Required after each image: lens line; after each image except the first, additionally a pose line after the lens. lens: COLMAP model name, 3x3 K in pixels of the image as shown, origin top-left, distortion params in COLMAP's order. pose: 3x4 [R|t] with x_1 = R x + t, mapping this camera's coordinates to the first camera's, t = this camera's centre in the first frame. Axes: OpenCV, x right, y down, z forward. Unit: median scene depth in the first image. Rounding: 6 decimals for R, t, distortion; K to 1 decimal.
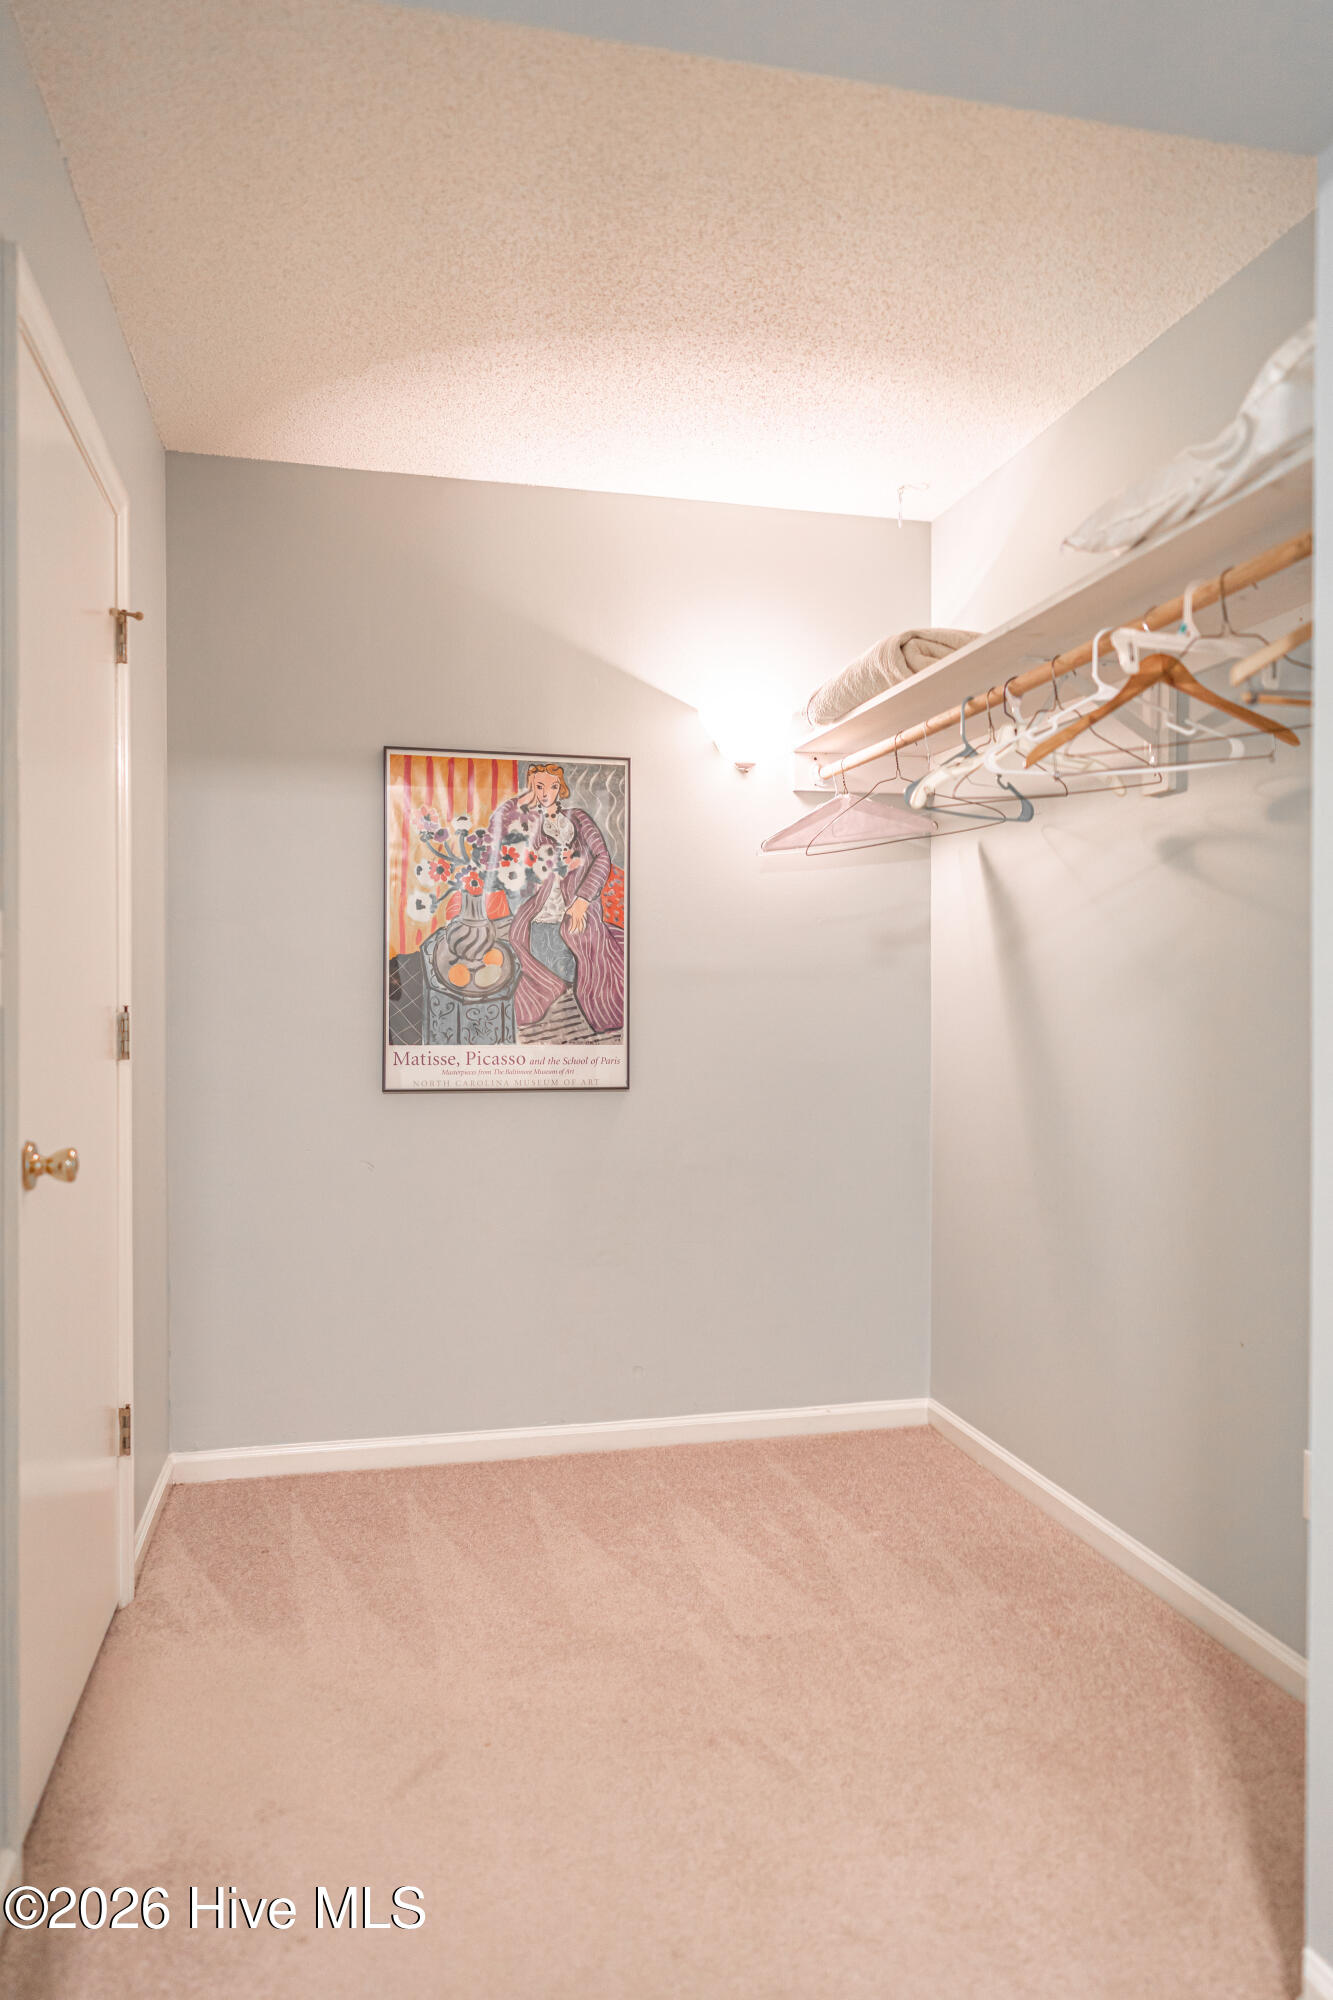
lens RADIAL K [[1358.7, 0, 667.3], [0, 1358.7, 1008.2], [0, 0, 1]] dist [-0.009114, 0.008605]
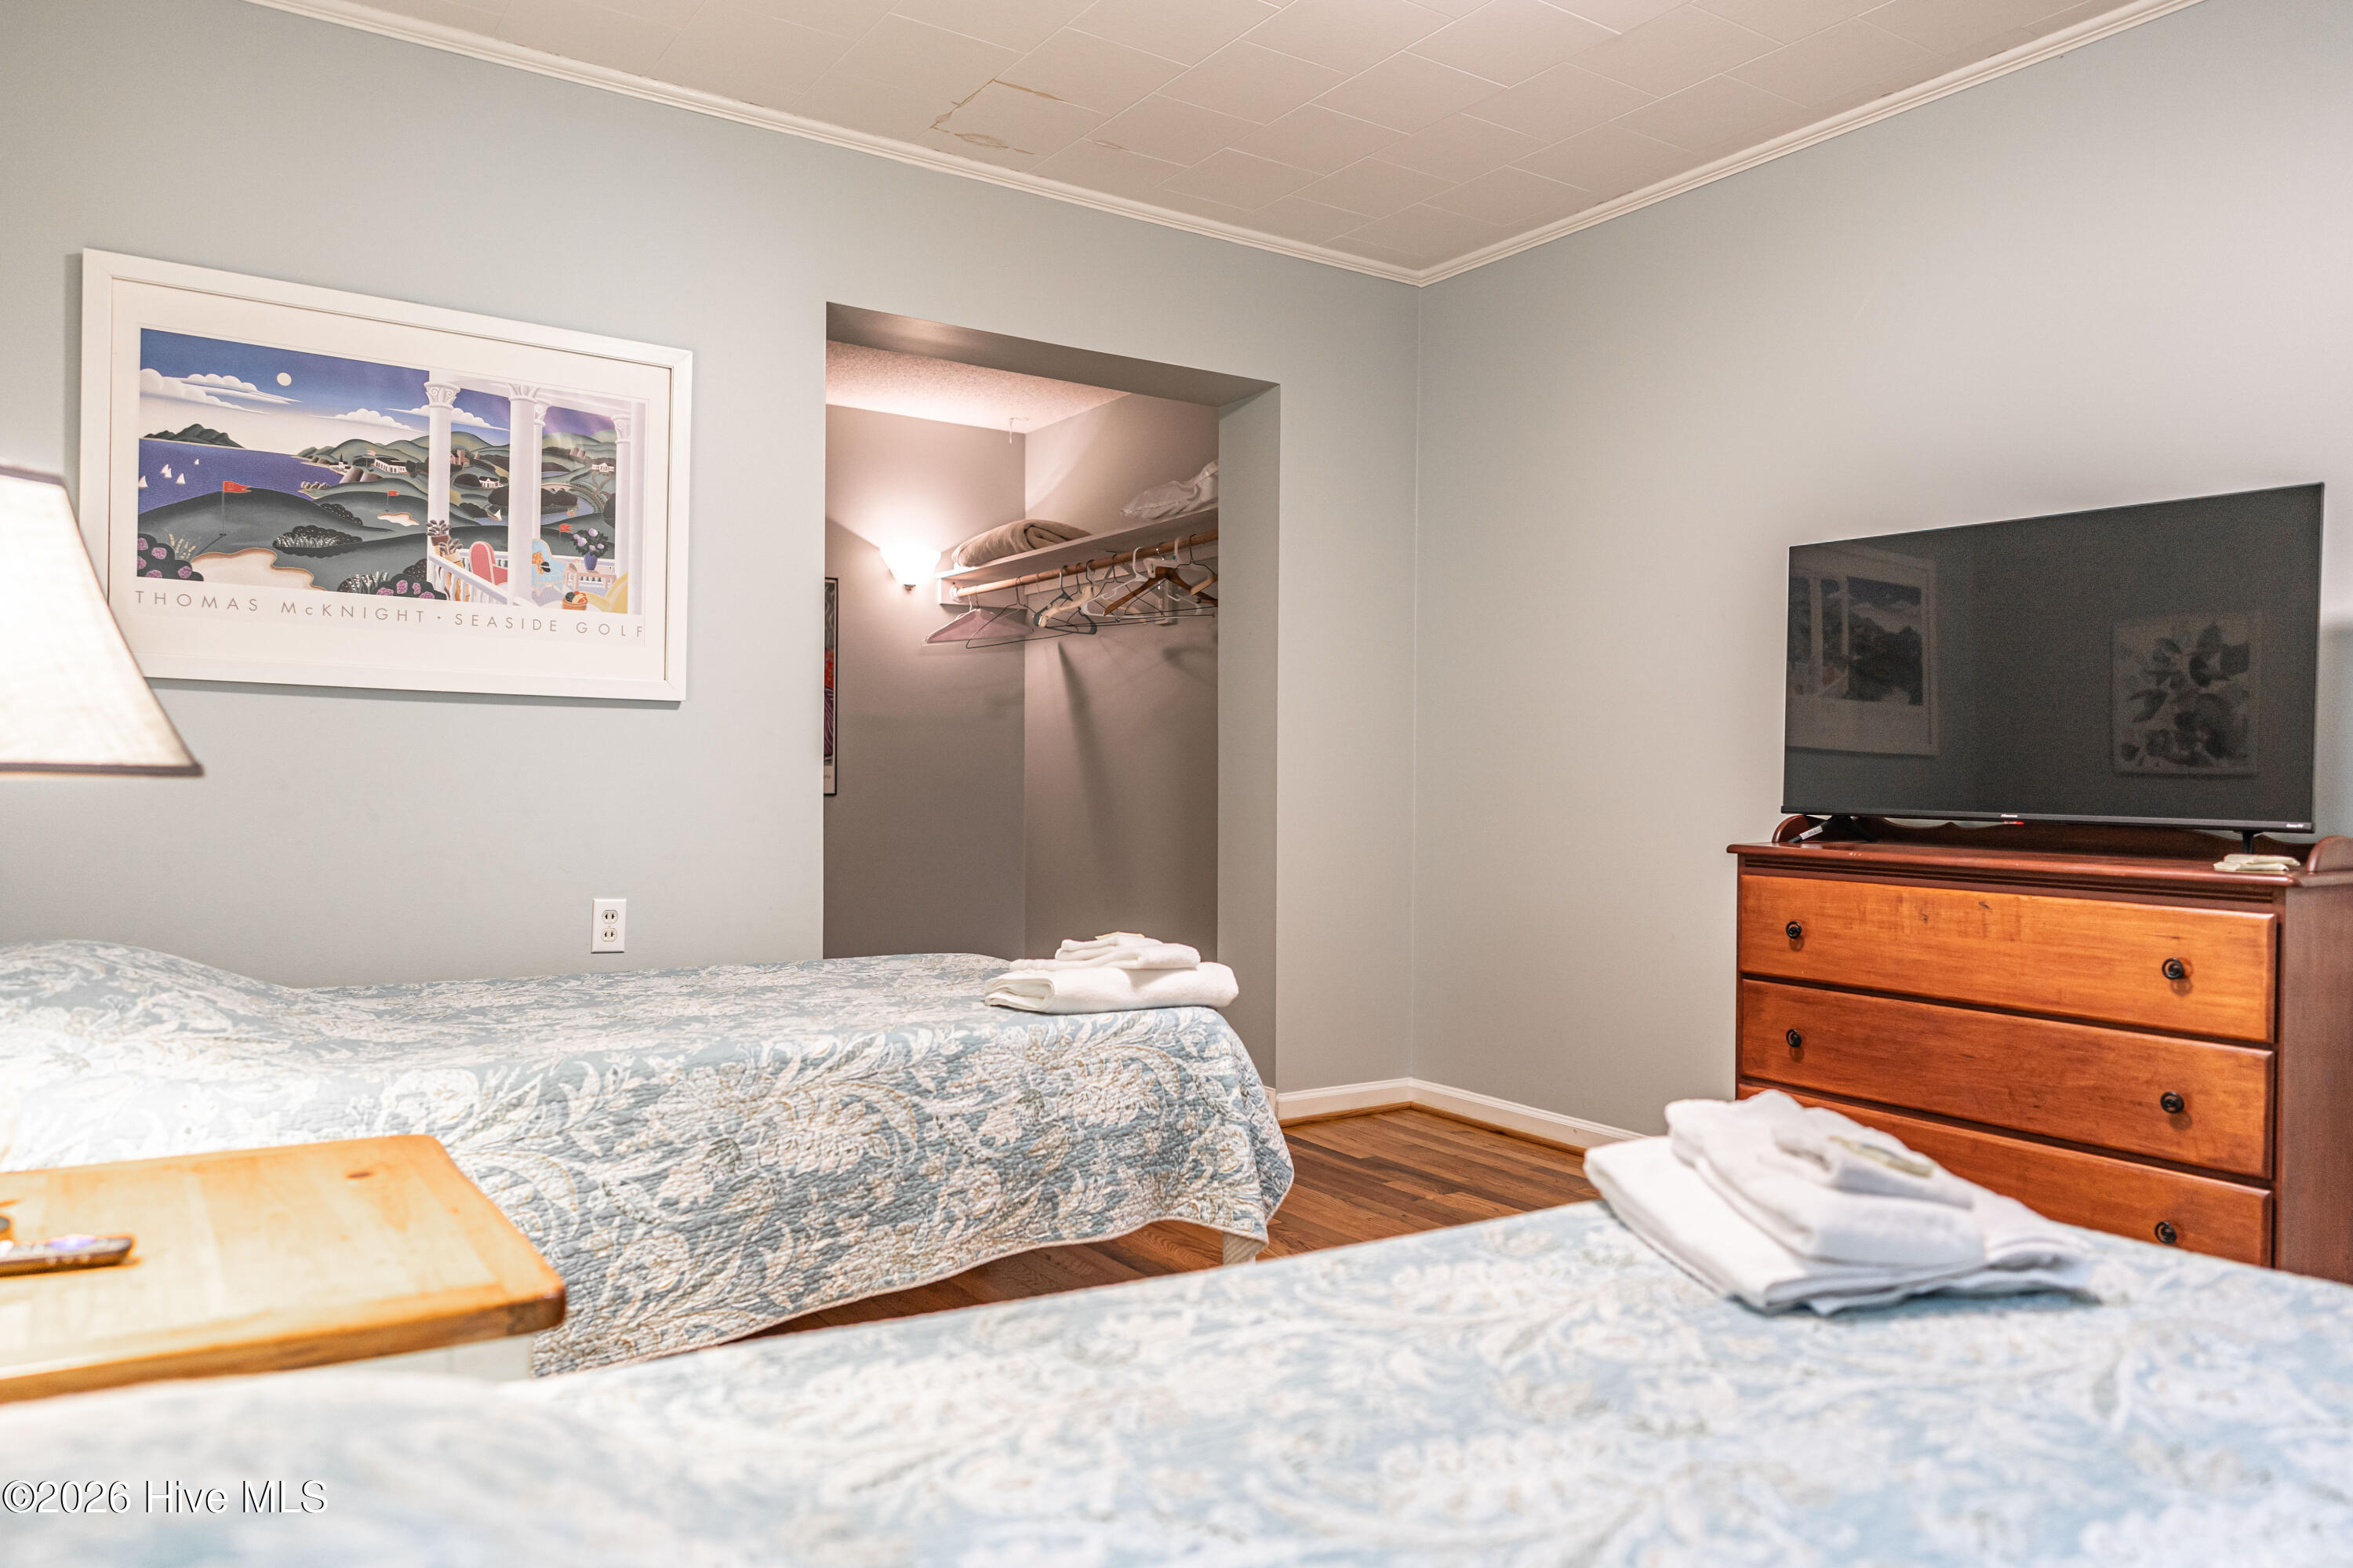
lens RADIAL K [[1598.6, 0, 1188.5], [0, 1598.6, 796.3], [0, 0, 1]] dist [-0.009114, 0.008605]
pose [[0.934799, 0.001819, 0.355173, -0.351569], [0.000006, 0.999987, -0.005138, 0.082639], [-0.355178, 0.004805, 0.934786, -0.970722]]
